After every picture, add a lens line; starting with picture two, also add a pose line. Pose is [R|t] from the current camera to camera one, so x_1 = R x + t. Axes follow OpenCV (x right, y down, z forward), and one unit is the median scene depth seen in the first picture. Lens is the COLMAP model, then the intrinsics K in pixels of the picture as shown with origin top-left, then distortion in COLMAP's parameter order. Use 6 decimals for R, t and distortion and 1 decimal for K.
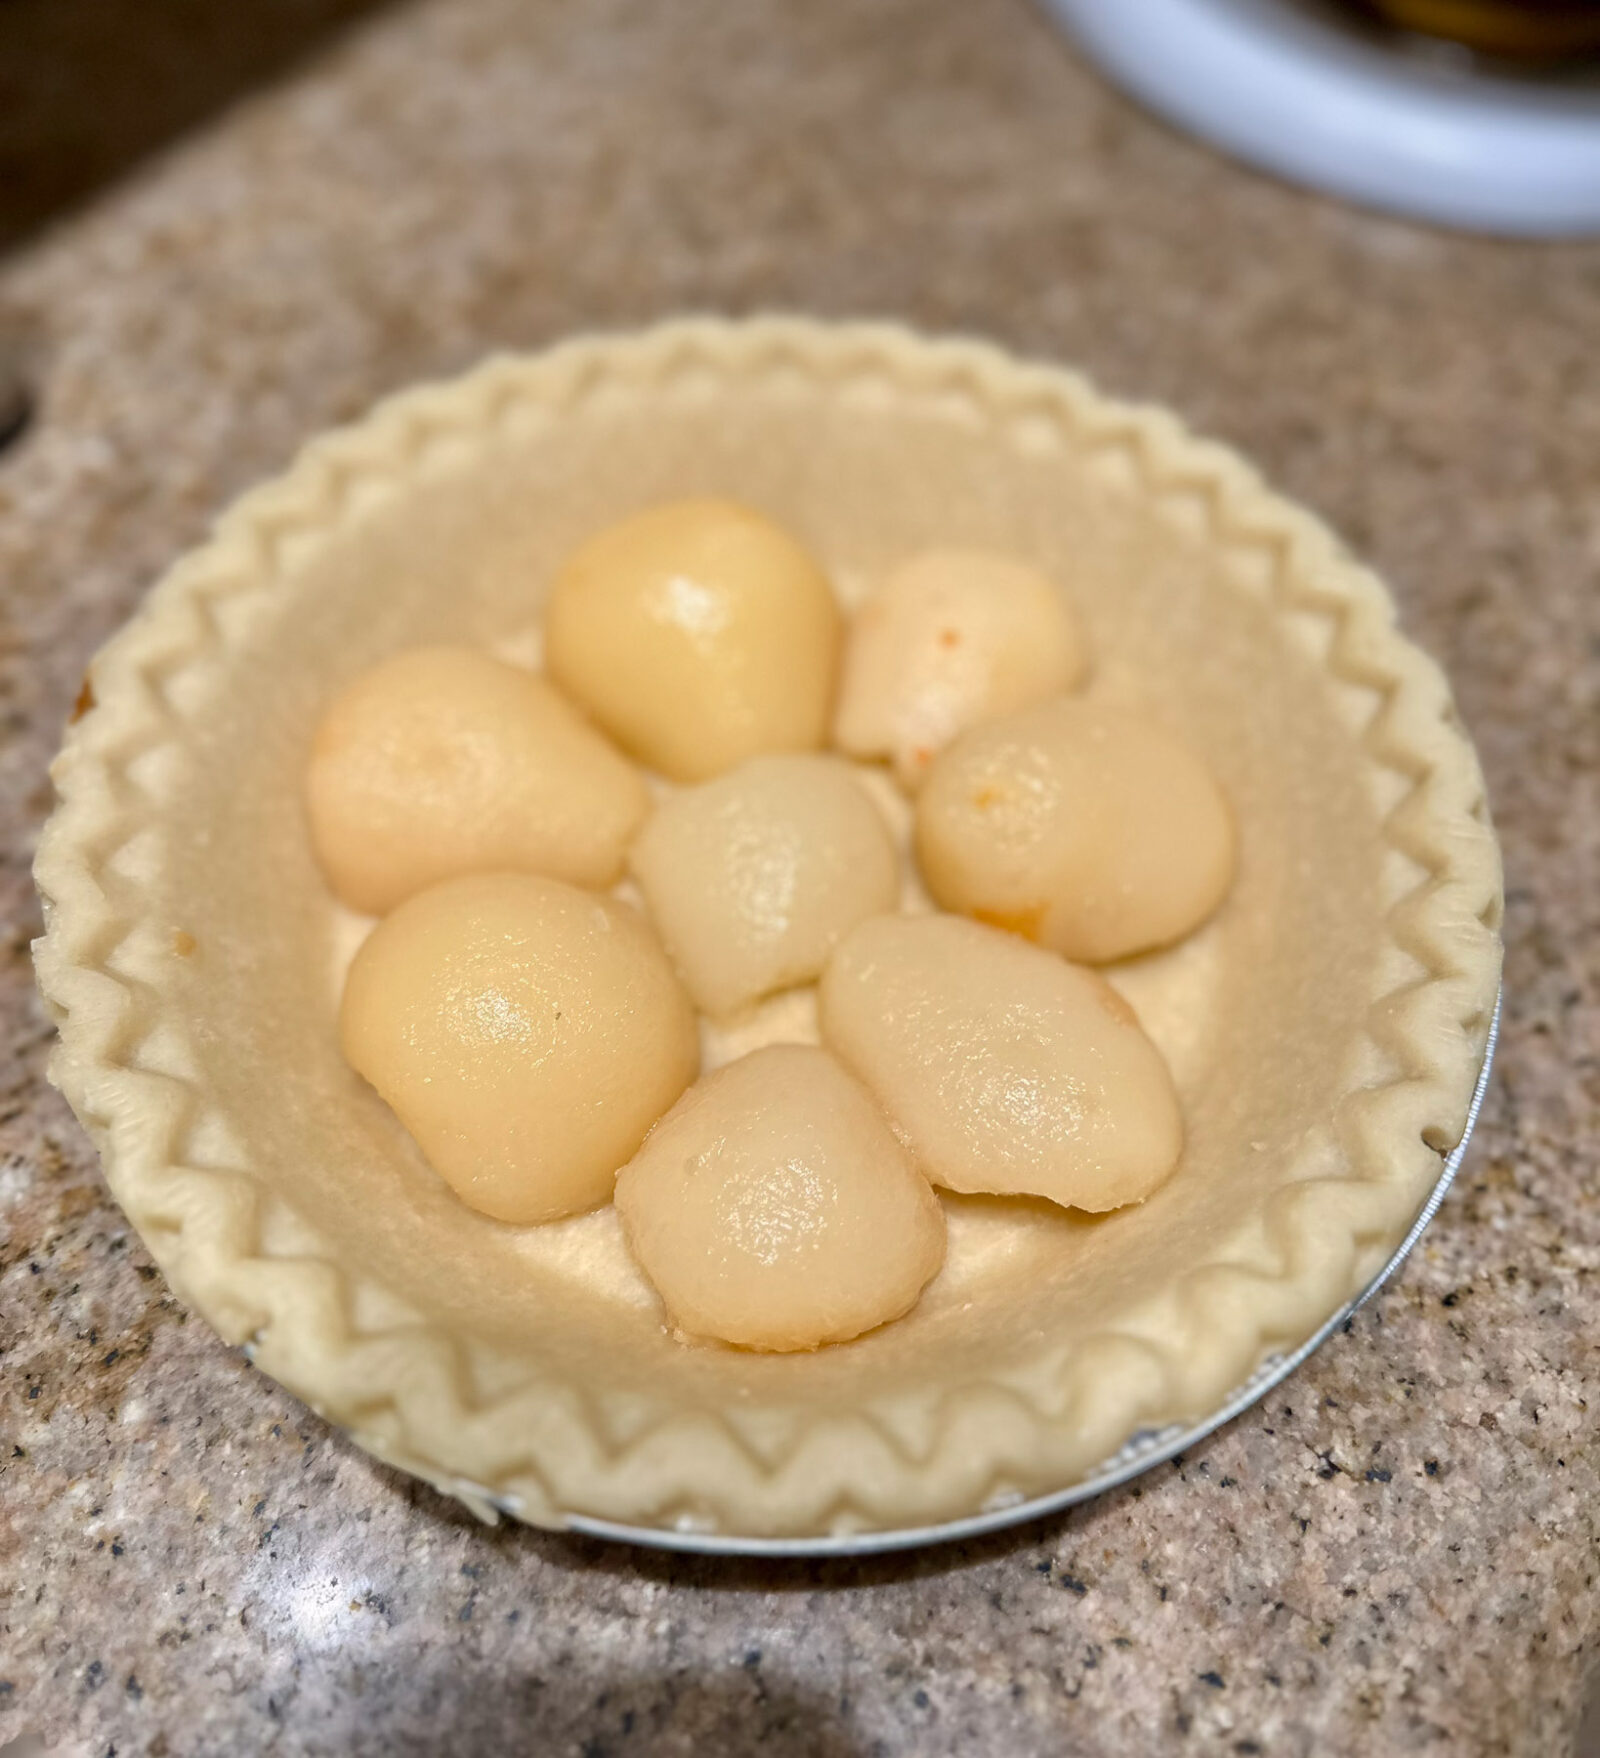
lens RADIAL K [[1384.8, 0, 809.8], [0, 1384.8, 931.7], [0, 0, 1]] dist [-0.006985, -0.007870]
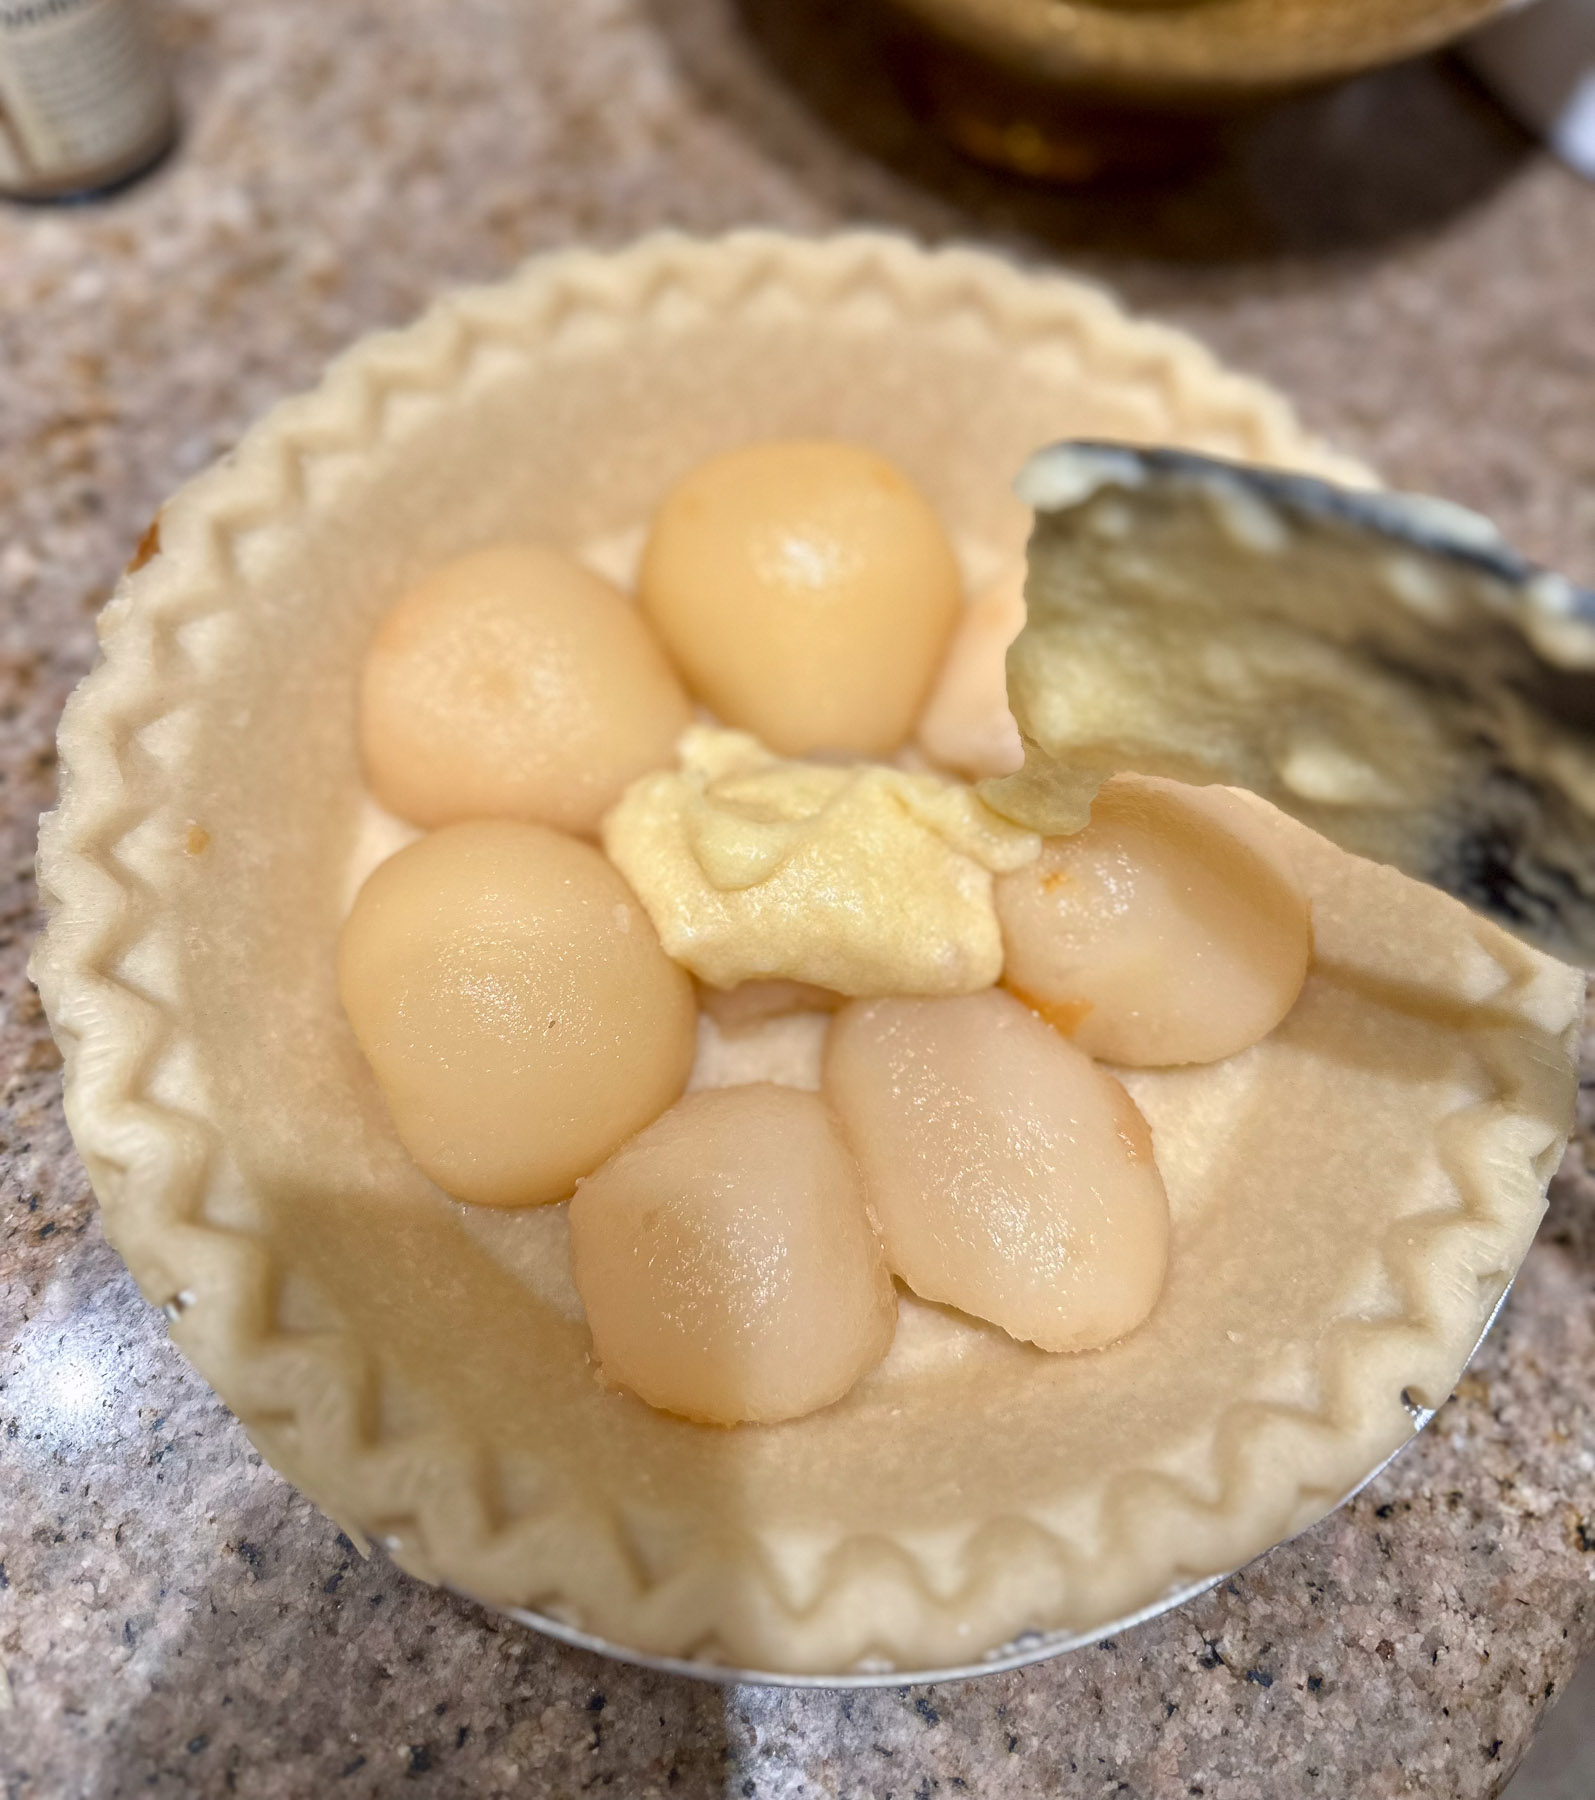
lens RADIAL K [[1402.8, 0, 797.5], [0, 1402.8, 900.0], [0, 0, 1]] dist [-0.024568, 0.011231]
pose [[0.969228, 0.244822, -0.025684, -0.015276], [-0.240216, 0.963441, 0.118652, -0.173930], [0.053793, -0.108831, 0.992604, 0.061589]]
